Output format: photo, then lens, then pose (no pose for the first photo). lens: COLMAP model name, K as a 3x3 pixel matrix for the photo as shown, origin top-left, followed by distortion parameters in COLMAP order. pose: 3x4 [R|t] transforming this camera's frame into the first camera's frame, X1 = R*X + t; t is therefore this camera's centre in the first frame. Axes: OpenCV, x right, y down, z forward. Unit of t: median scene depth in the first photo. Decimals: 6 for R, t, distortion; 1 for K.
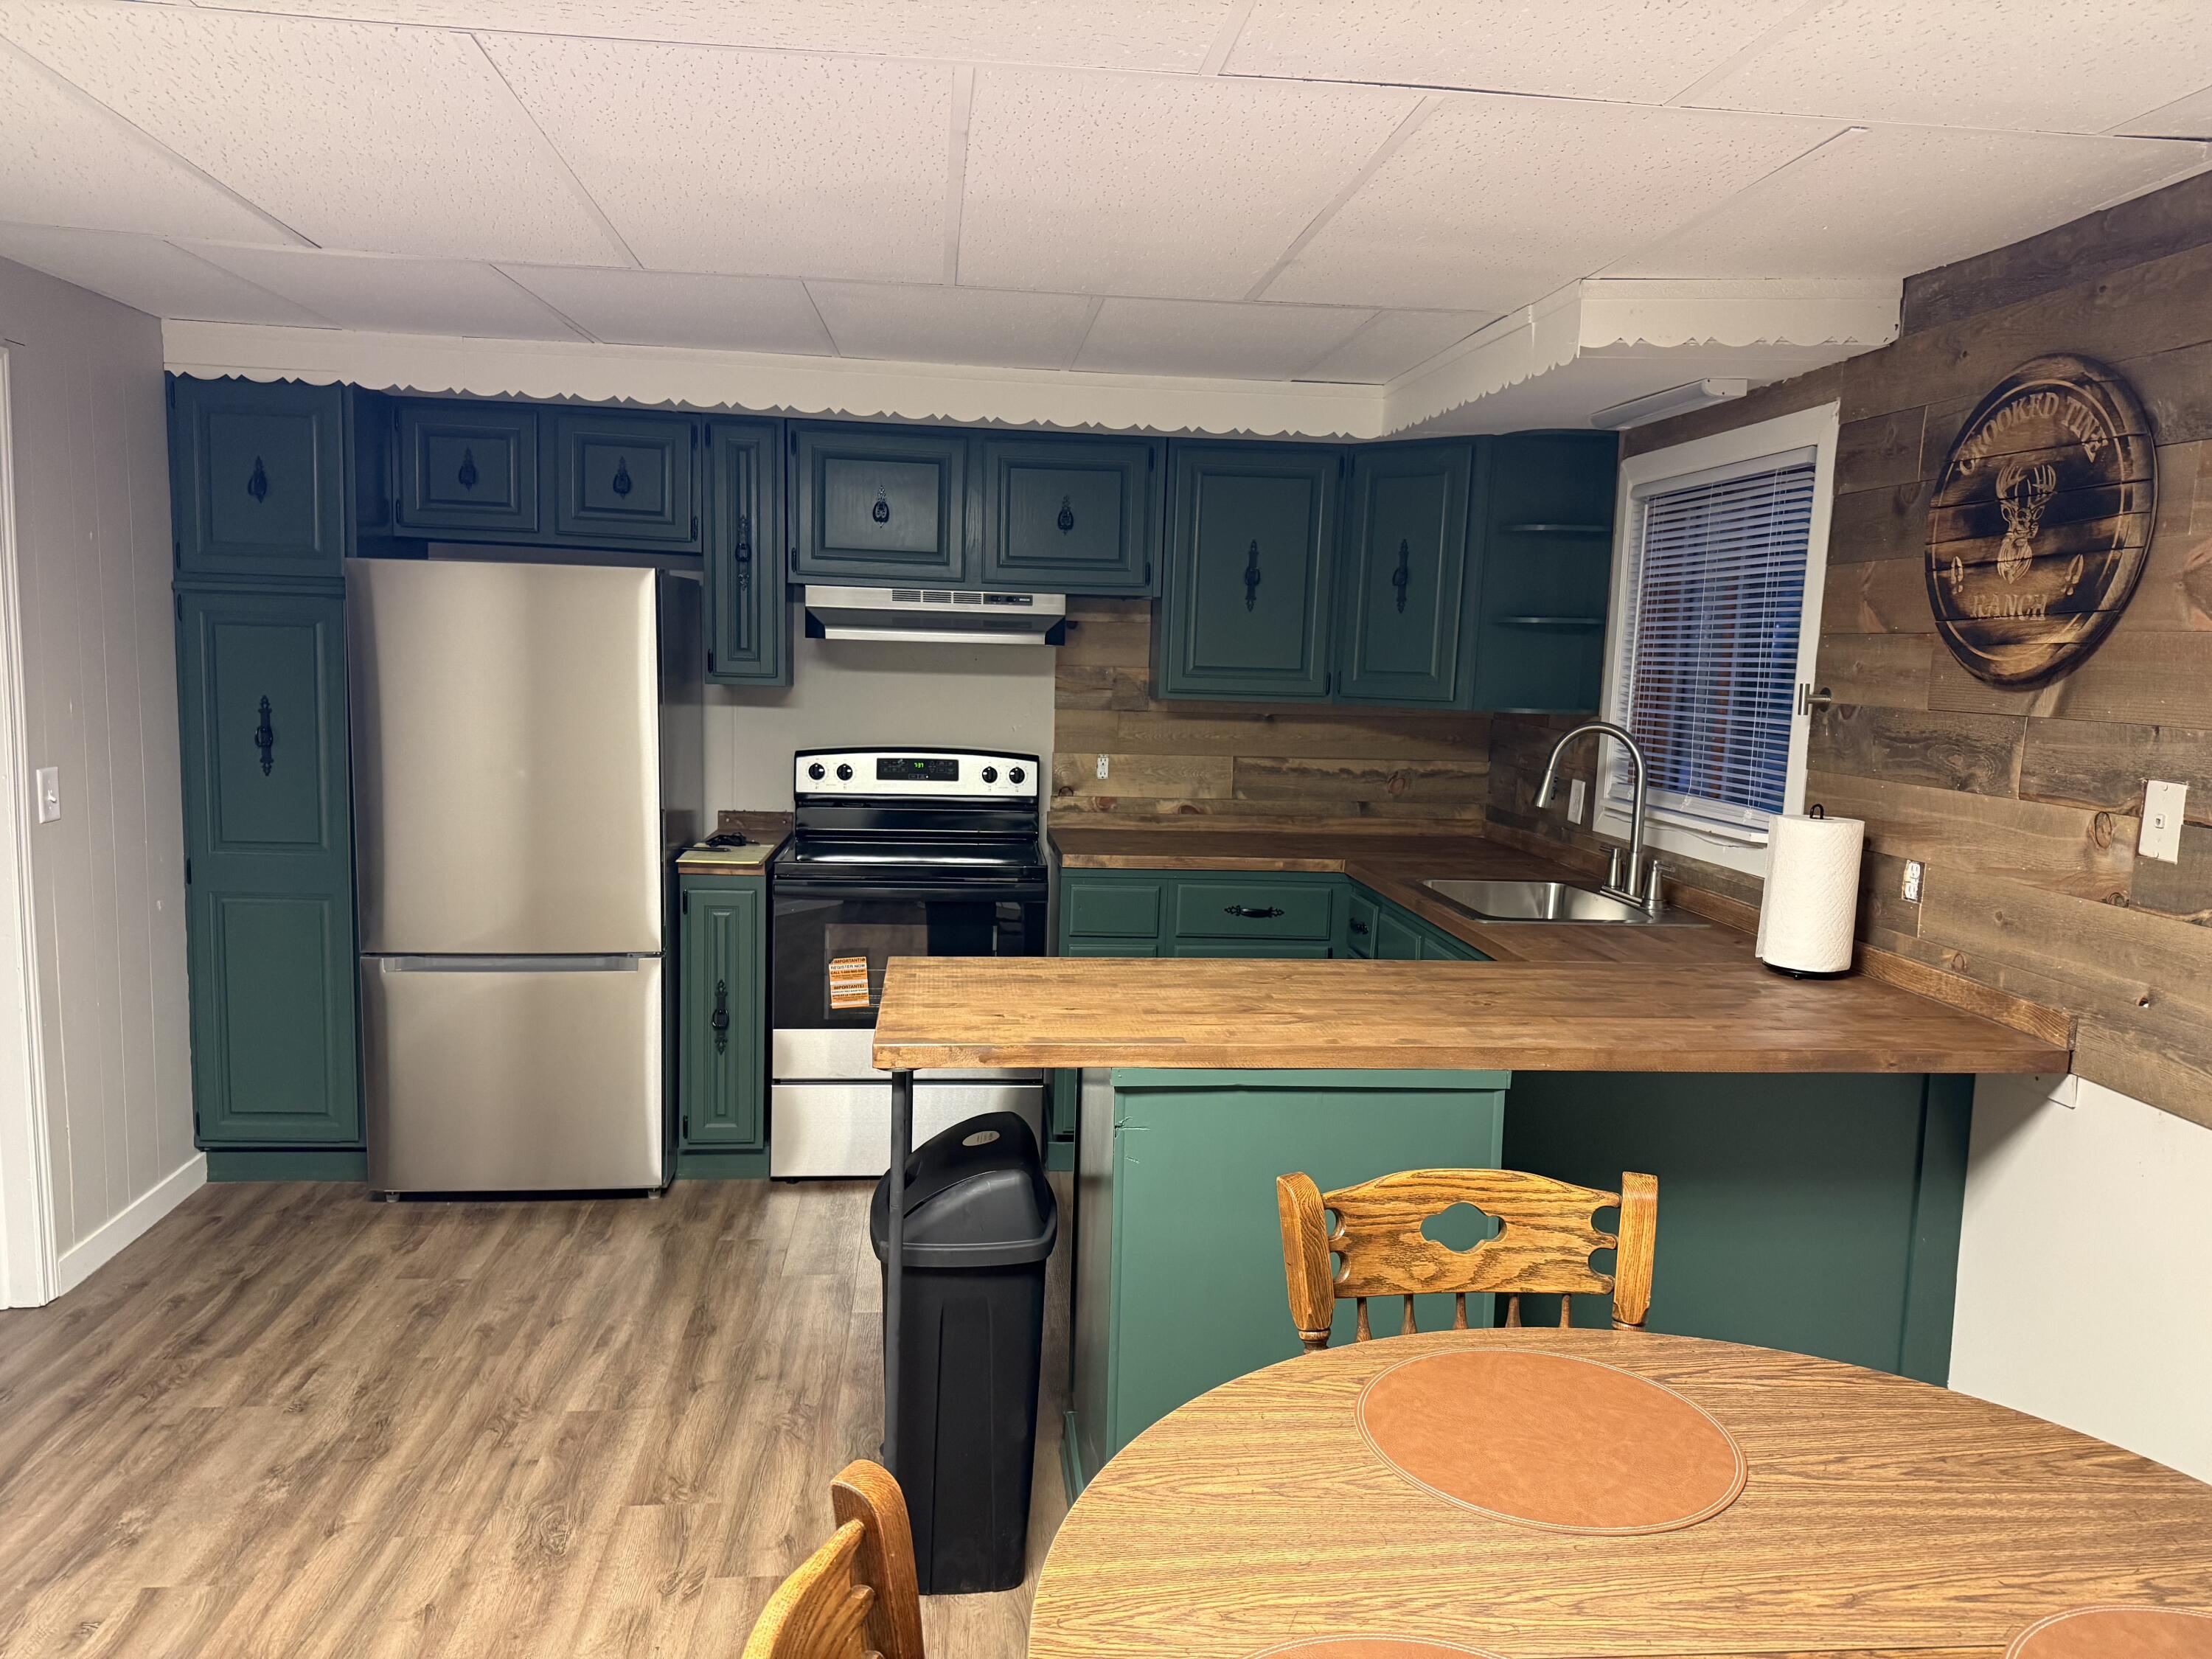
lens RADIAL K [[1556.7, 0, 1092.2], [0, 1556.7, 843.5], [0, 0, 1]] dist [0.030894, -0.042062]
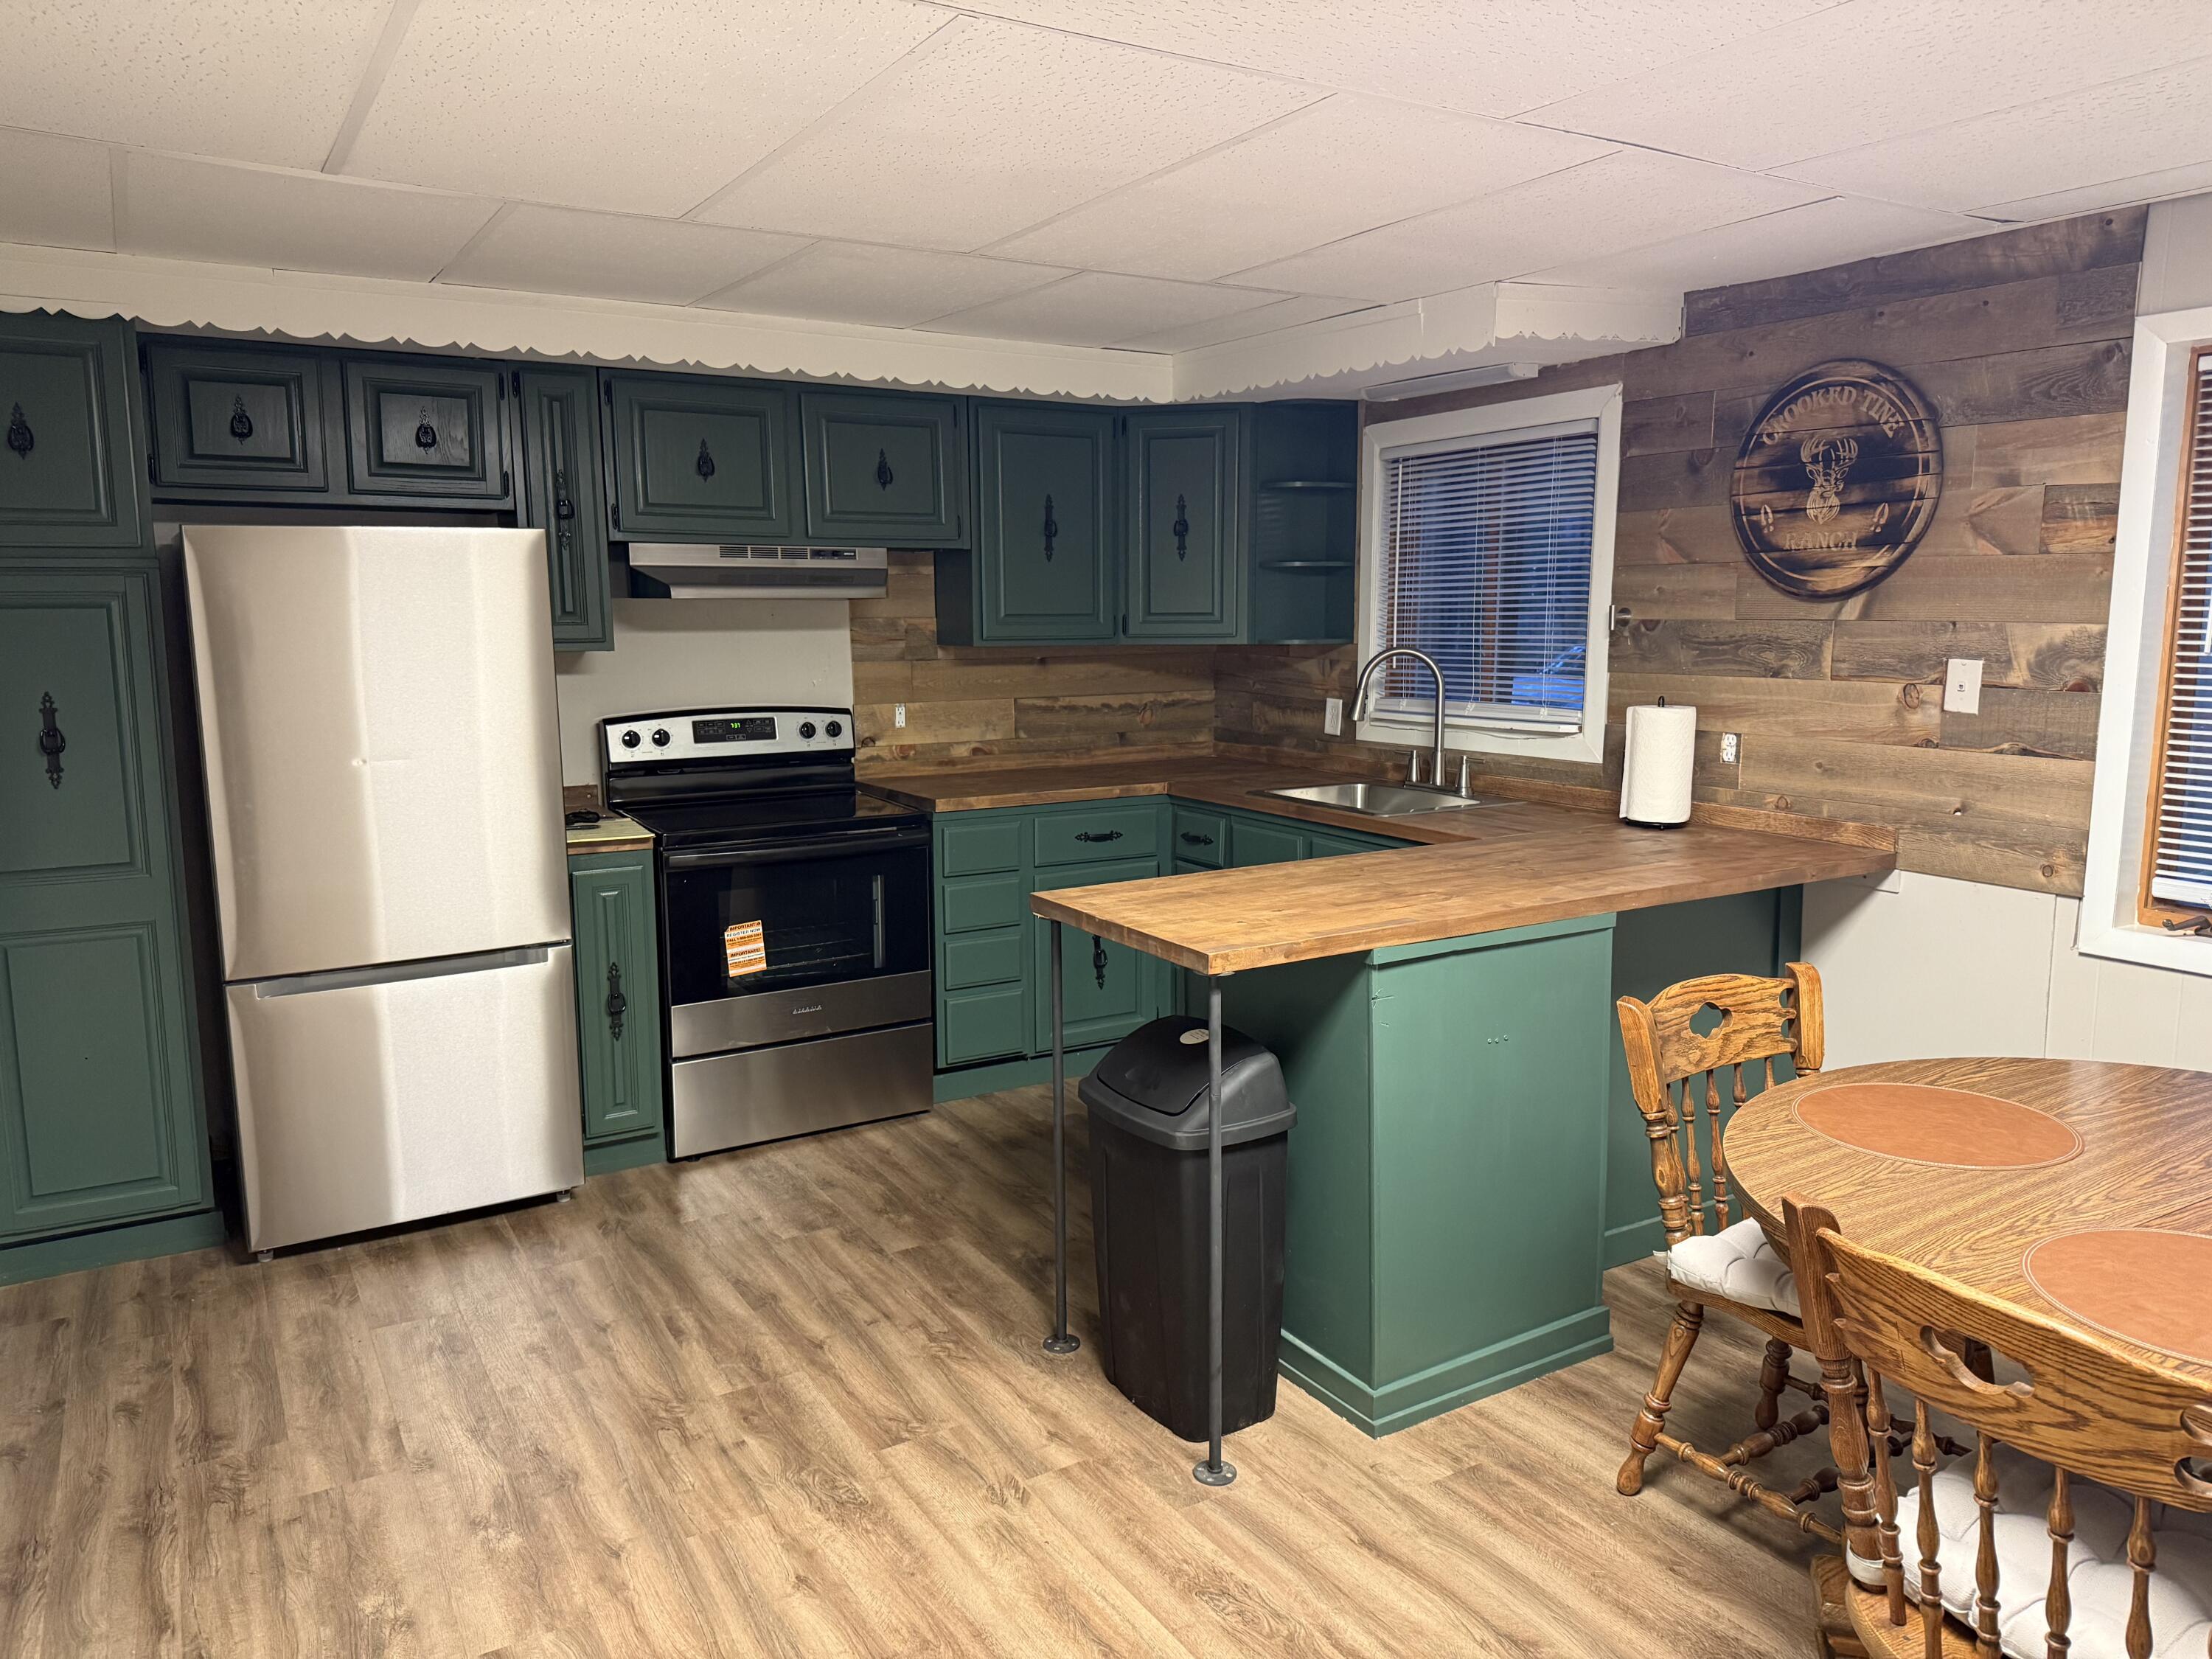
lens RADIAL K [[1556.7, 0, 1112.6], [0, 1556.7, 833.0], [0, 0, 1]] dist [0.030894, -0.042062]
pose [[0.901482, -0.098834, 0.421381, -0.526097], [0.087762, 0.995095, 0.045644, -0.011528], [-0.423826, -0.004166, 0.905734, 0.010562]]
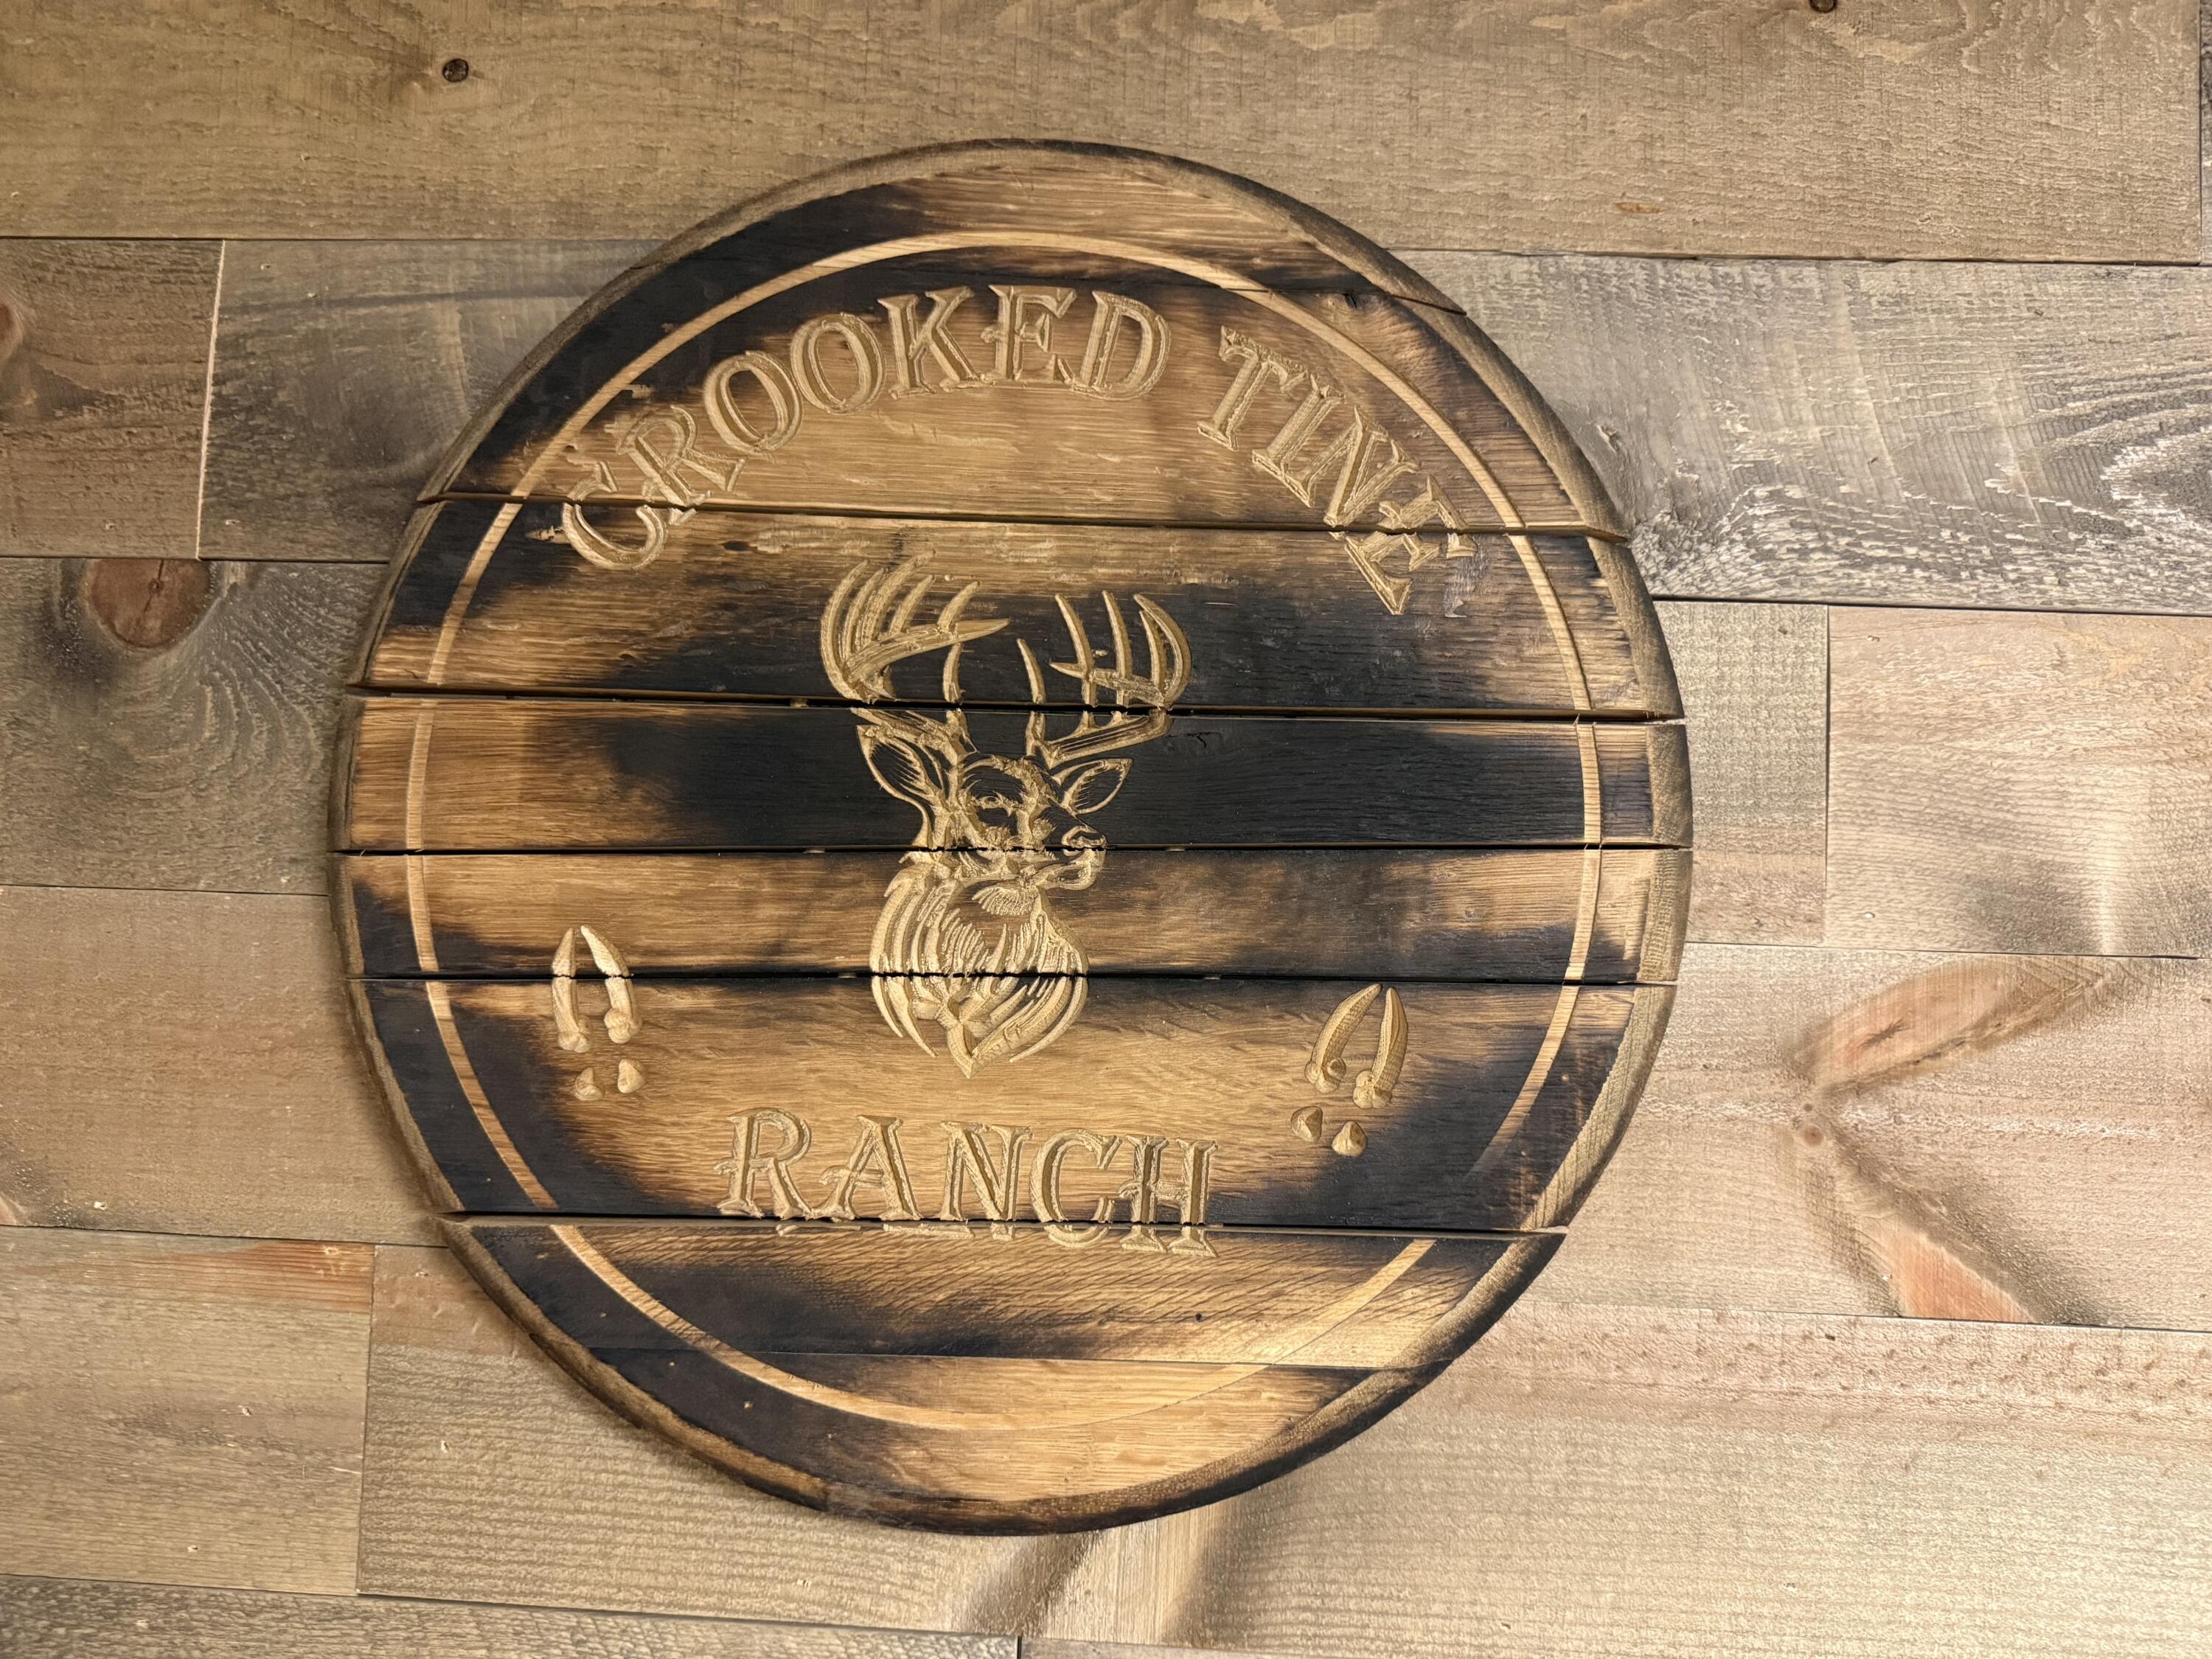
lens RADIAL K [[1556.7, 0, 1116.5], [0, 1556.7, 839.2], [0, 0, 1]] dist [0.030894, -0.042062]
pose [[0.158741, 0.030019, 0.986864, 0.328424], [0.096780, 0.994251, -0.045811, -0.168584], [-0.982565, 0.102780, 0.154924, 0.842365]]
